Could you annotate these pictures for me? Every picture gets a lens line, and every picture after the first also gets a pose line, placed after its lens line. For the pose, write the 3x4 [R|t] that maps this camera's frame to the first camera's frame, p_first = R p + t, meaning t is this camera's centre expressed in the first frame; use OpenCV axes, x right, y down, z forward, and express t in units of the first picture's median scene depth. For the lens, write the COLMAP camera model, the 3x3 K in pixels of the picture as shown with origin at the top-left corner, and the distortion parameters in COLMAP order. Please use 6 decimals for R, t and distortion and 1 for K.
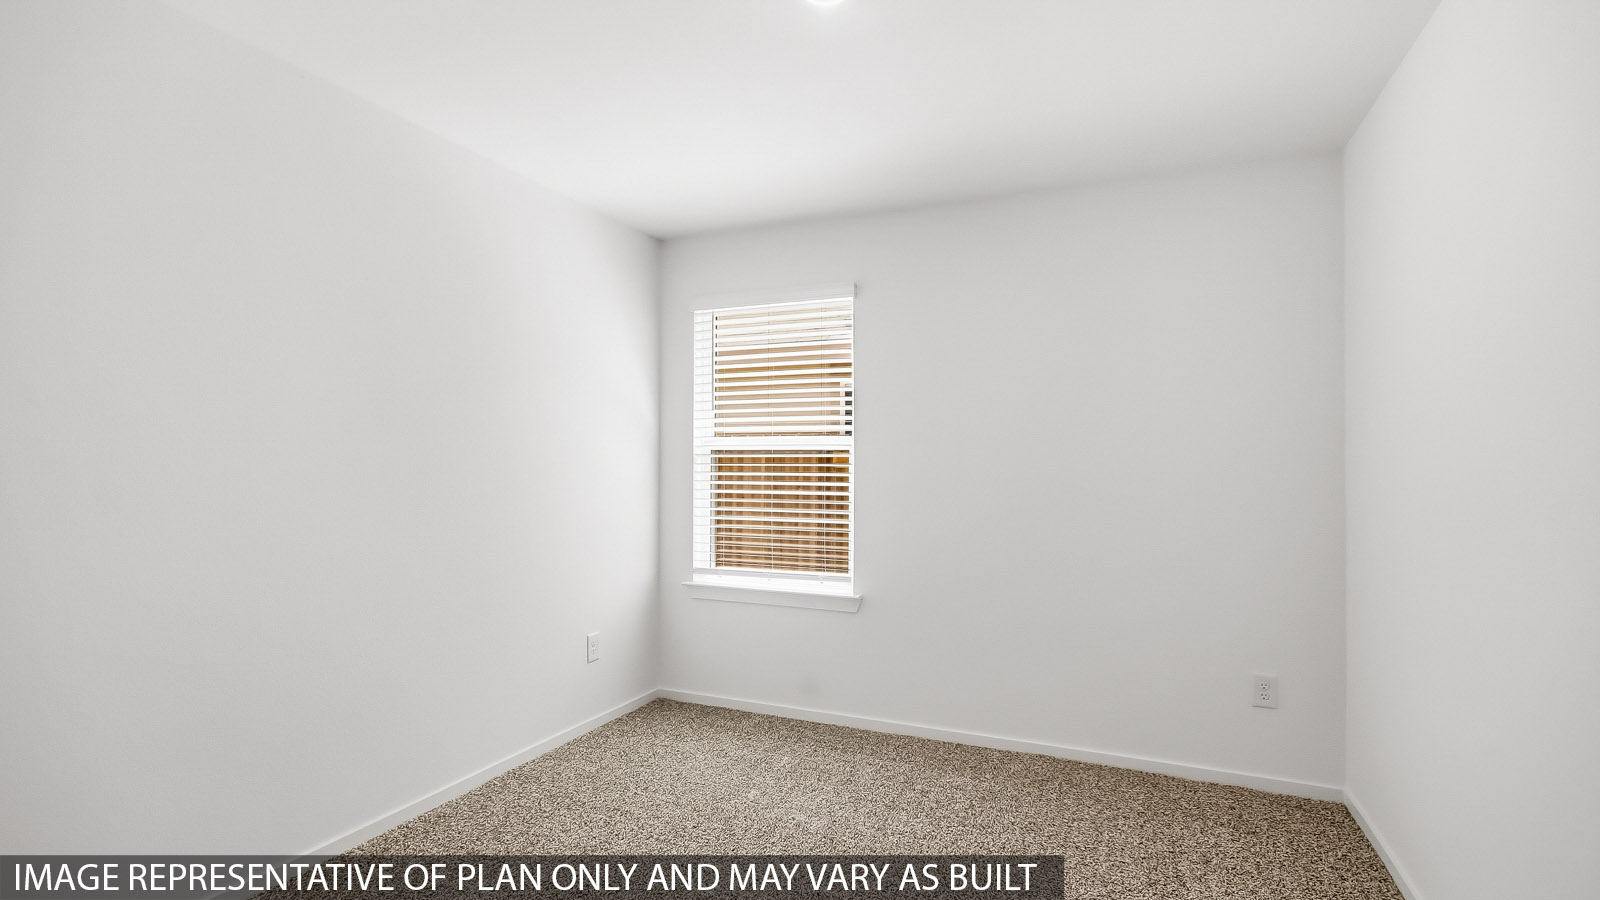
lens RADIAL K [[747.6, 0, 800.0], [0, 747.6, 450.0], [0, 0, 1]] dist [0.001798, 0.000164]
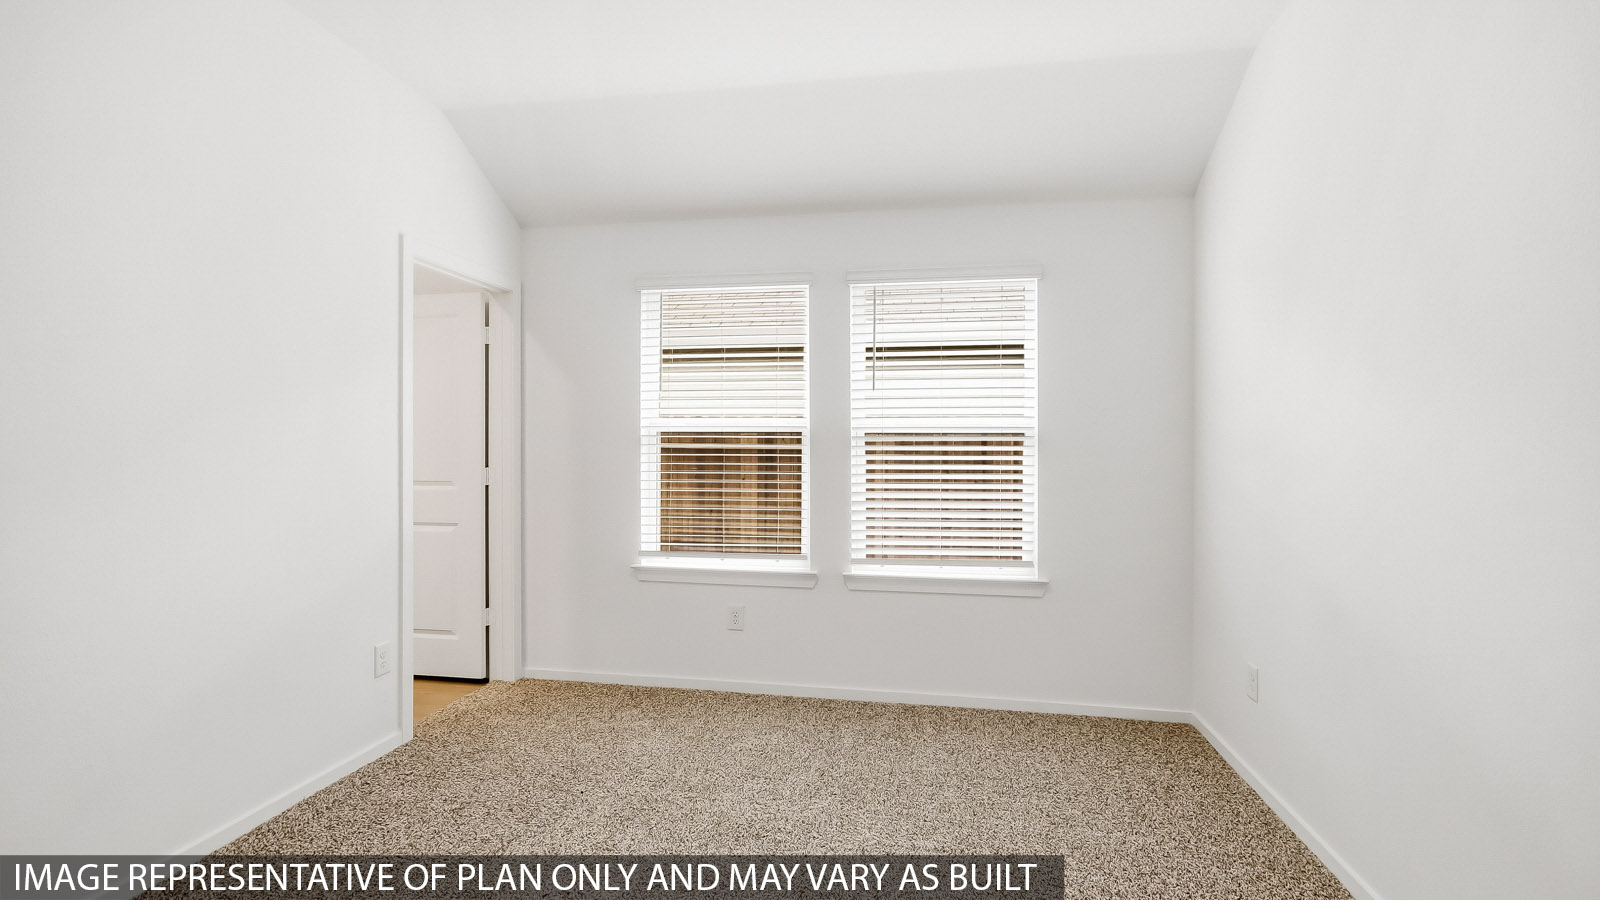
lens RADIAL K [[700.7, 0, 865.1], [0, 700.7, 433.0], [0, 0, 1]] dist [-0.000060, -0.000368]
pose [[0.971445, 0.003947, 0.237233, -0.083397], [-0.004398, 0.999989, 0.001370, -0.000013], [-0.237225, -0.002374, 0.971452, 0.034520]]
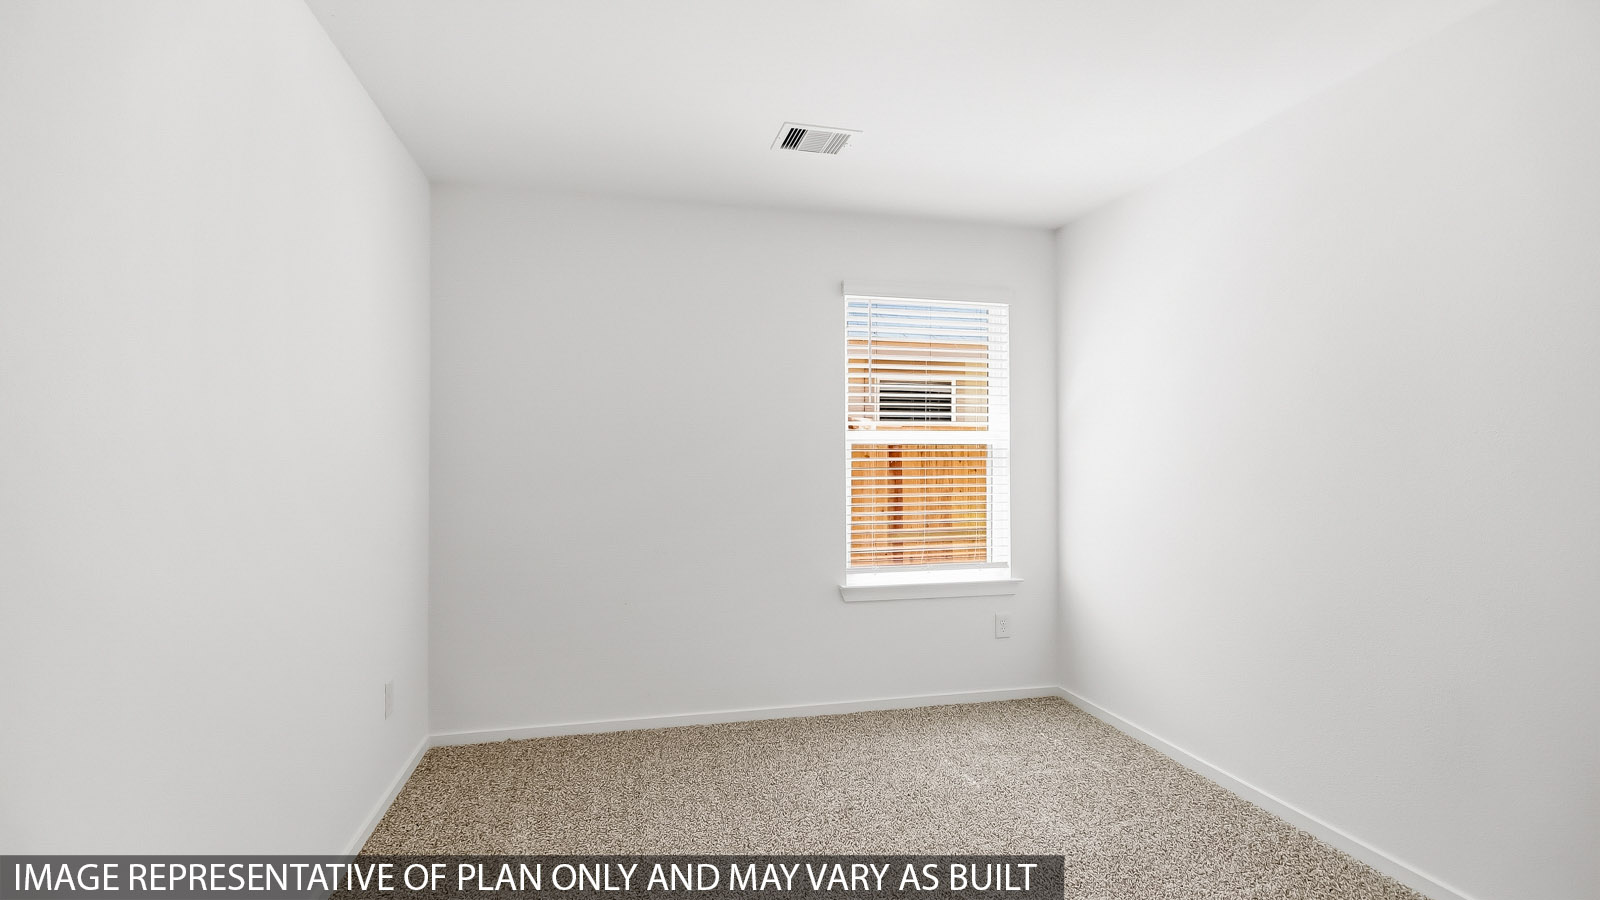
lens RADIAL K [[720.5, 0, 801.4], [0, 720.5, 454.6], [0, 0, 1]] dist [0.000380, 0.000251]
pose [[0.802724, -0.003521, 0.596340, -0.178989], [-0.006614, 0.999869, 0.014807, 0.000044], [-0.596314, -0.015830, 0.802595, 0.076950]]
